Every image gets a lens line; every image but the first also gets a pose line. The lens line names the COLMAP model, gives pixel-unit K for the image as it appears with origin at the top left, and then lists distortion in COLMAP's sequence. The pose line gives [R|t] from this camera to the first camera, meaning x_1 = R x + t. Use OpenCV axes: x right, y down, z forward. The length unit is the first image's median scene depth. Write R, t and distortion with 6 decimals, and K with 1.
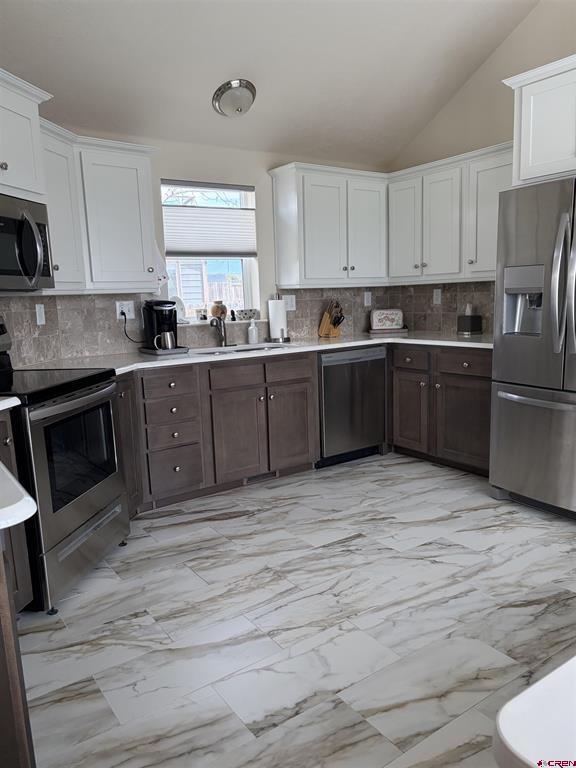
lens RADIAL K [[580.2, 0, 284.1], [0, 580.2, 378.2], [0, 0, 1]] dist [0.043761, -0.032326]
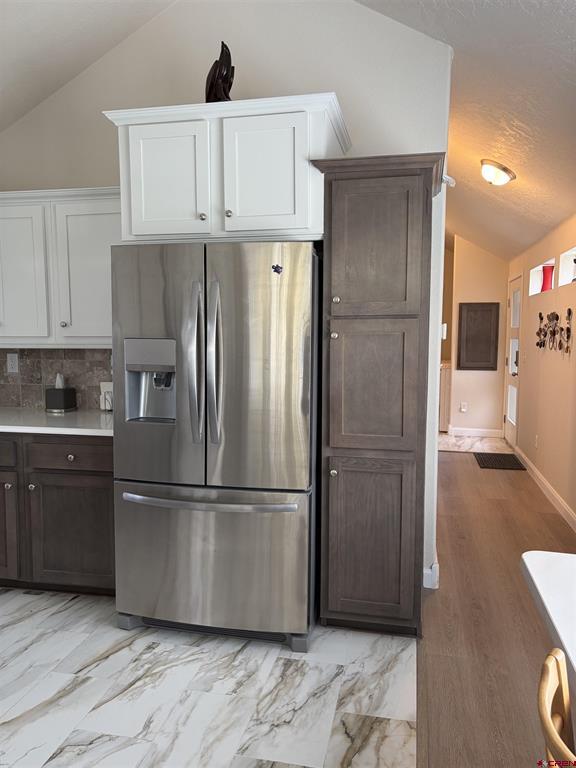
lens RADIAL K [[580.2, 0, 290.4], [0, 580.2, 378.9], [0, 0, 1]] dist [0.043761, -0.032326]
pose [[0.722674, -0.024507, 0.690754, -0.011839], [0.077396, 0.995955, -0.045637, -0.073565], [-0.686842, 0.086442, 0.721648, 0.246926]]
